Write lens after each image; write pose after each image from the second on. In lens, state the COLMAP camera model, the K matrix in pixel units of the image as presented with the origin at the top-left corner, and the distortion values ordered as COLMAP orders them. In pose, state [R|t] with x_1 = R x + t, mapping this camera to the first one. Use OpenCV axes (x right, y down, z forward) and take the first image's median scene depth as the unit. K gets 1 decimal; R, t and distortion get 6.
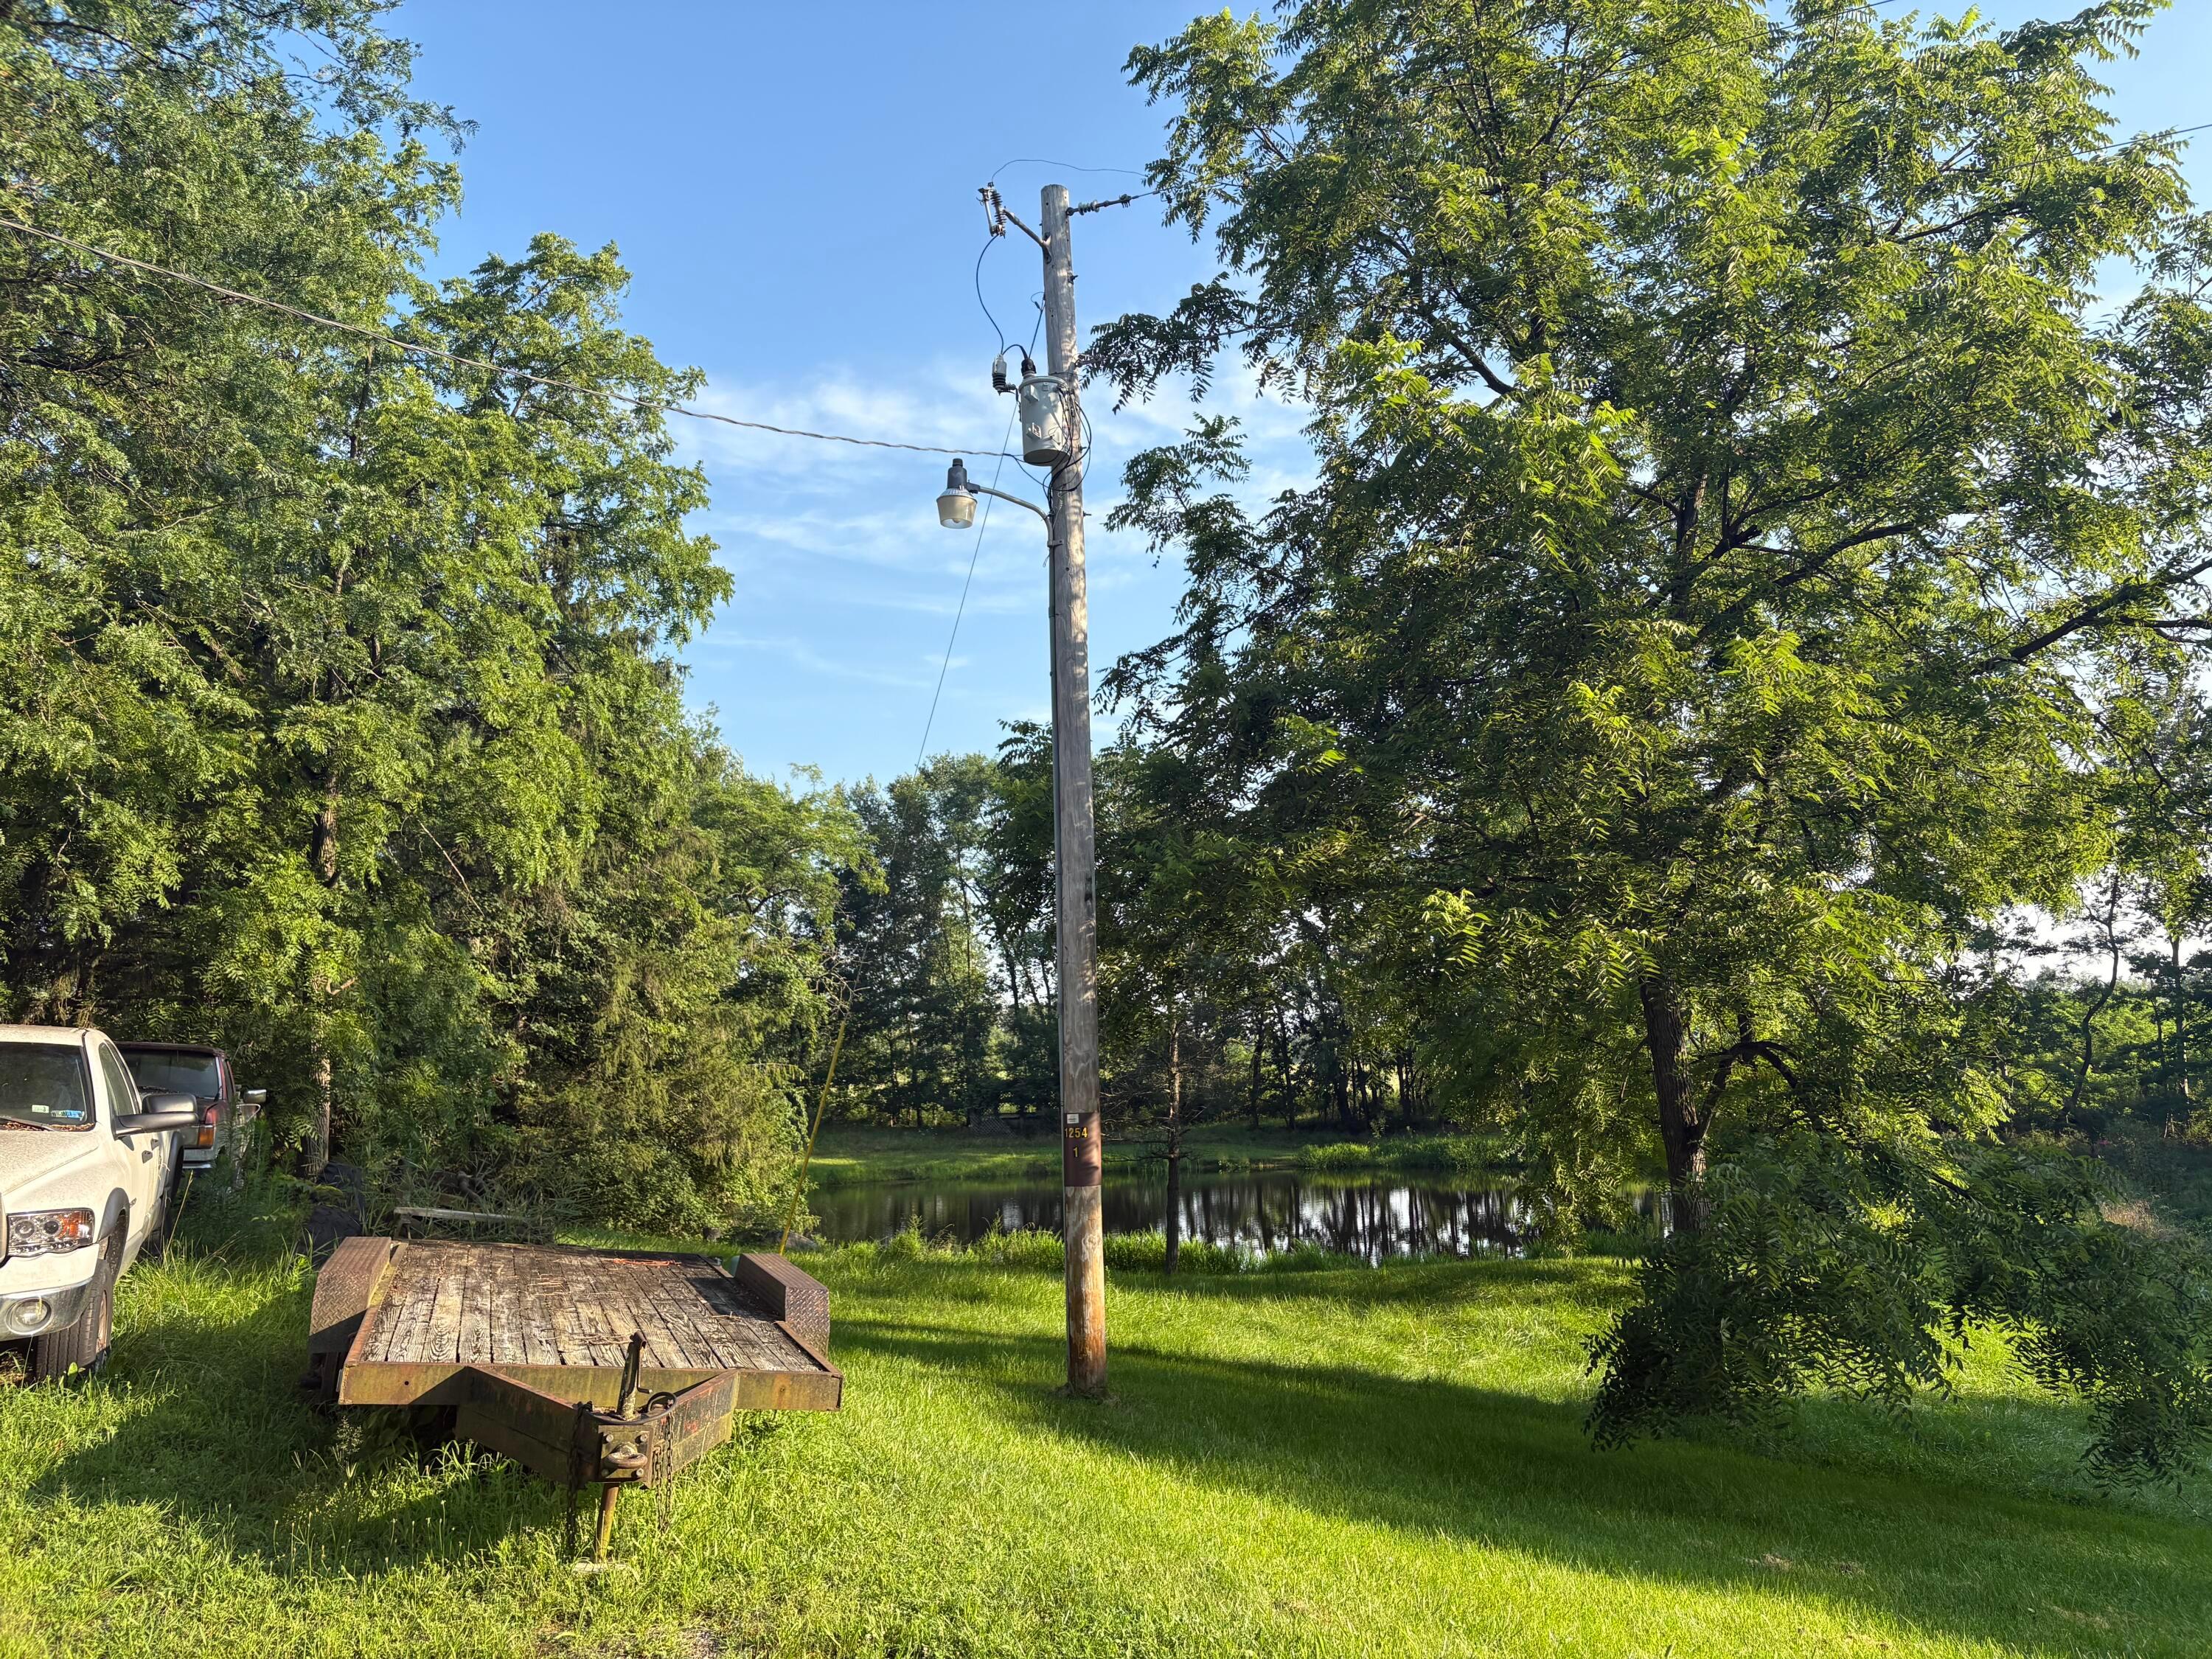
lens RADIAL K [[1666.2, 0, 1121.1], [0, 1666.2, 824.3], [0, 0, 1]] dist [0.091418, -0.115039]
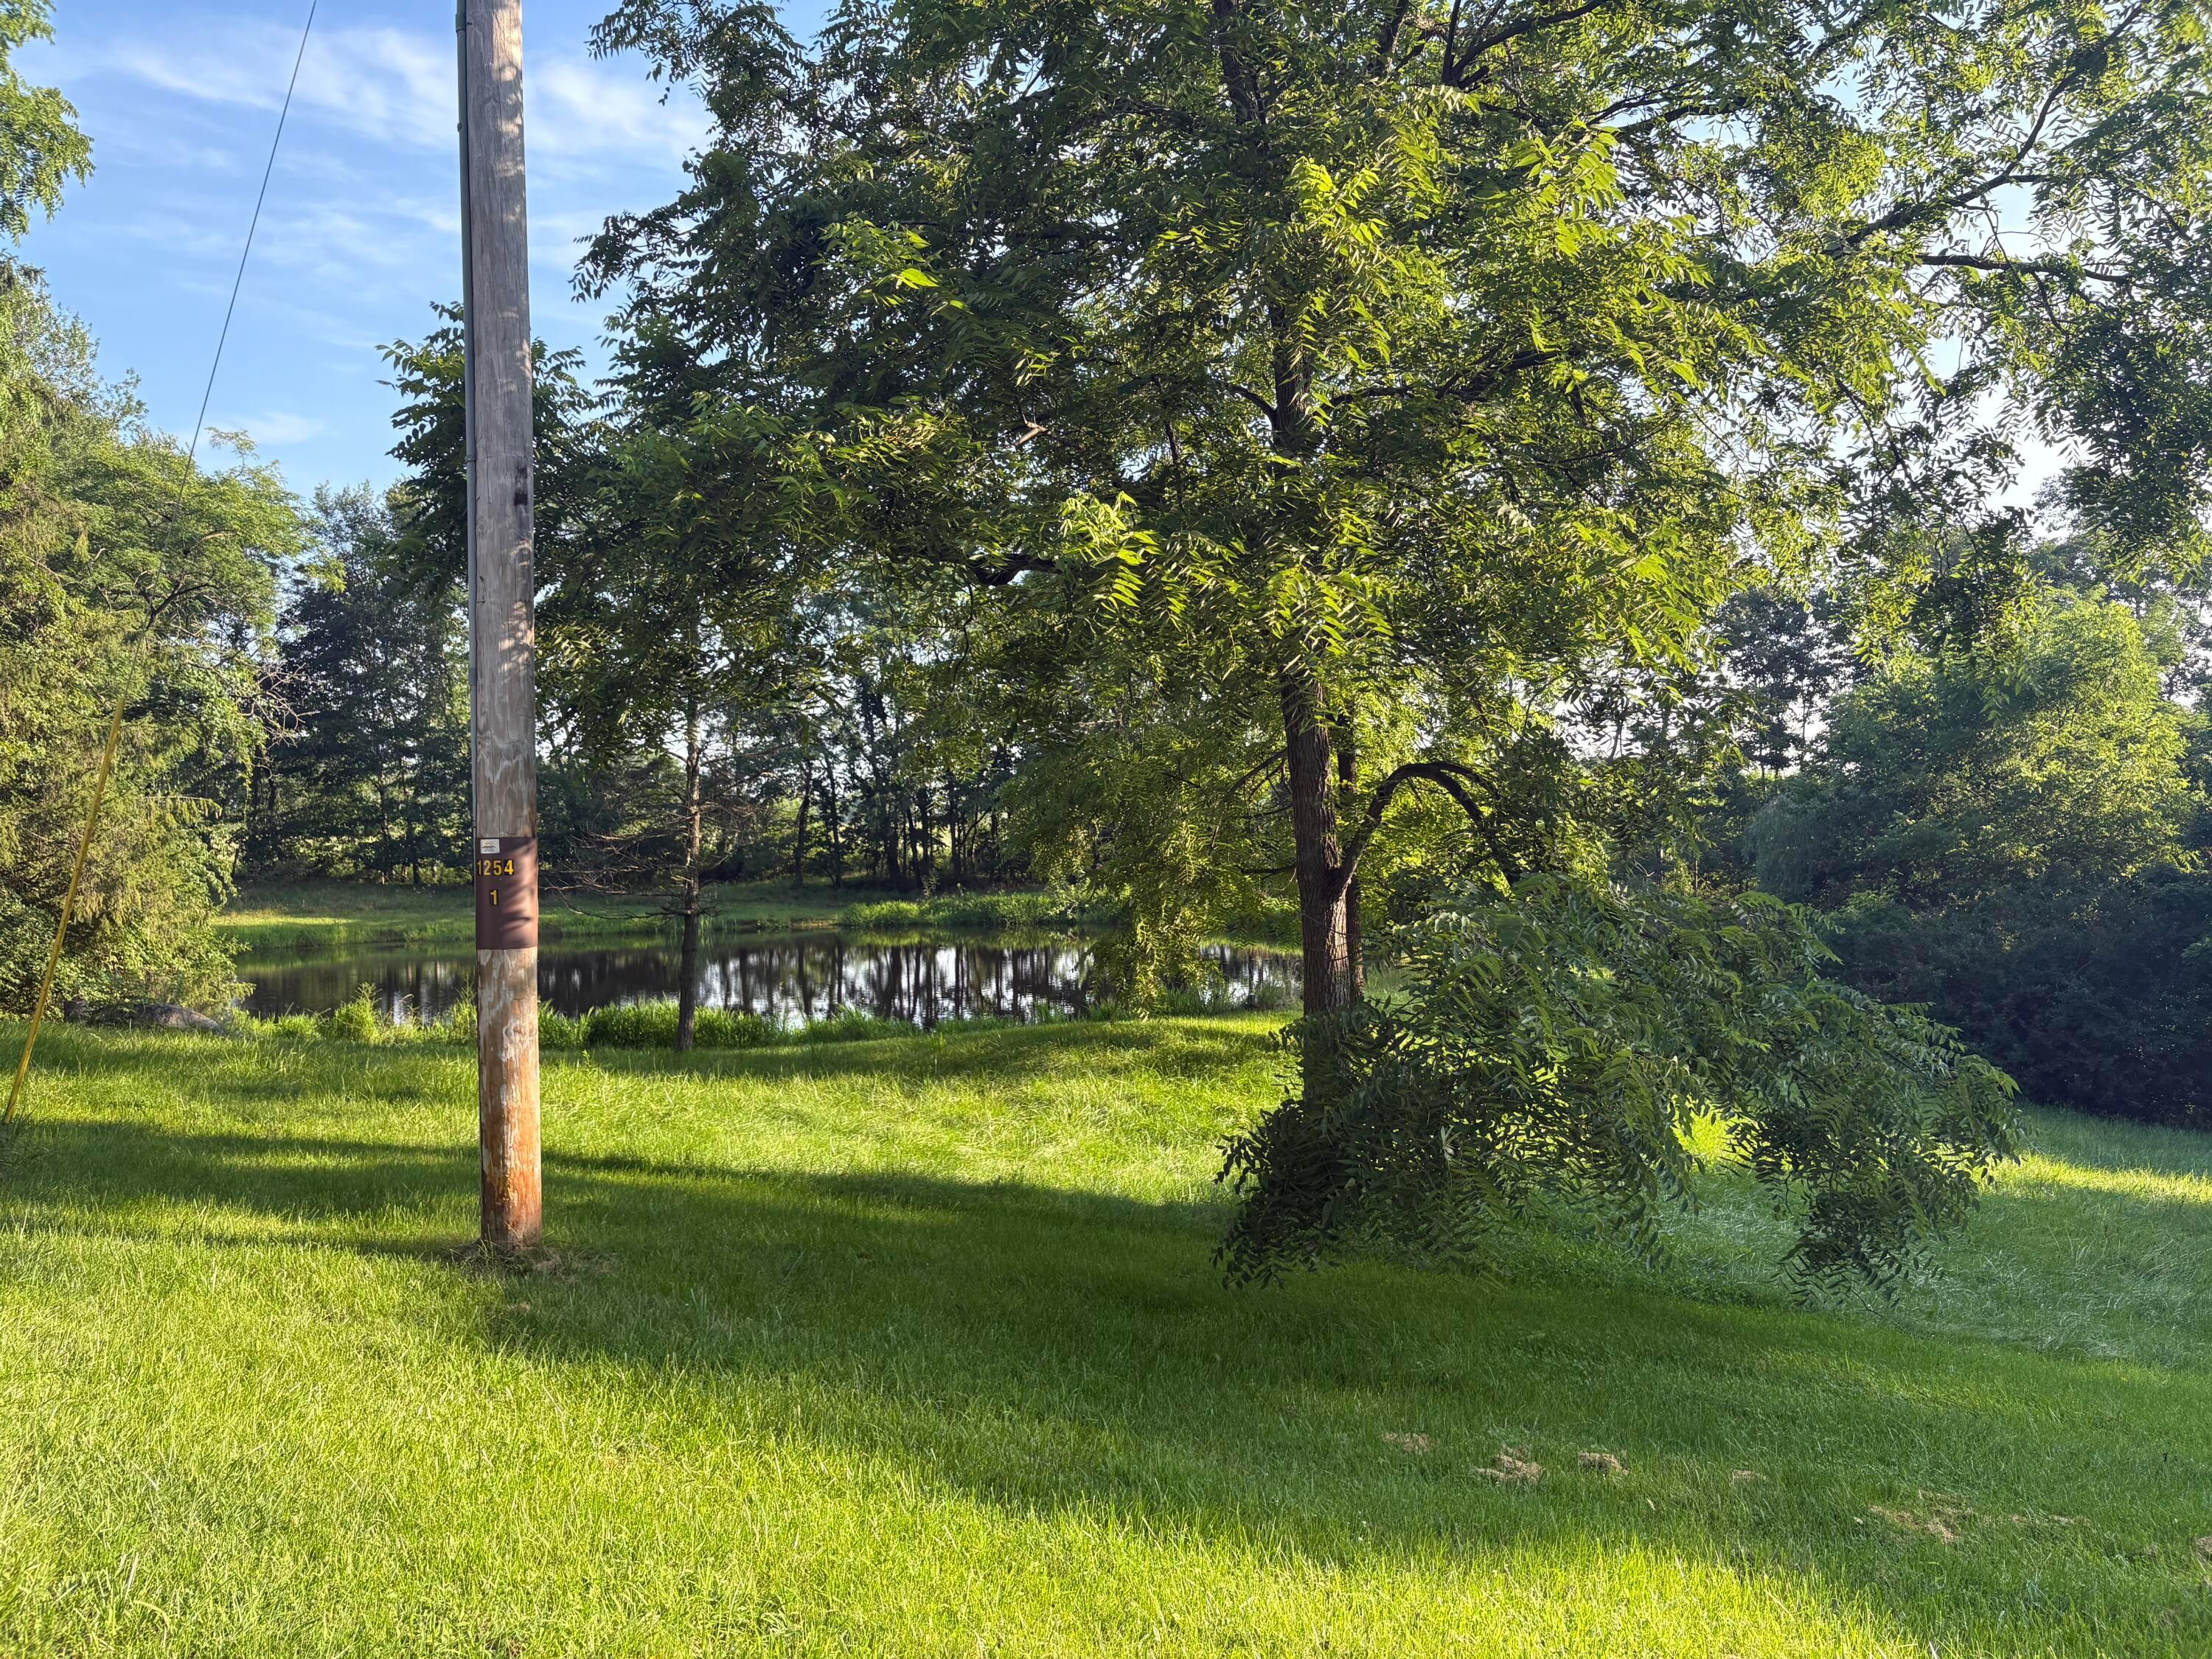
lens RADIAL K [[1666.2, 0, 1121.1], [0, 1666.2, 824.3], [0, 0, 1]] dist [0.091418, -0.115039]
pose [[0.964408, 0.015166, 0.263983, 0.012871], [-0.052050, 0.989709, 0.133294, 0.026263], [-0.259245, -0.142290, 0.955272, 0.122217]]
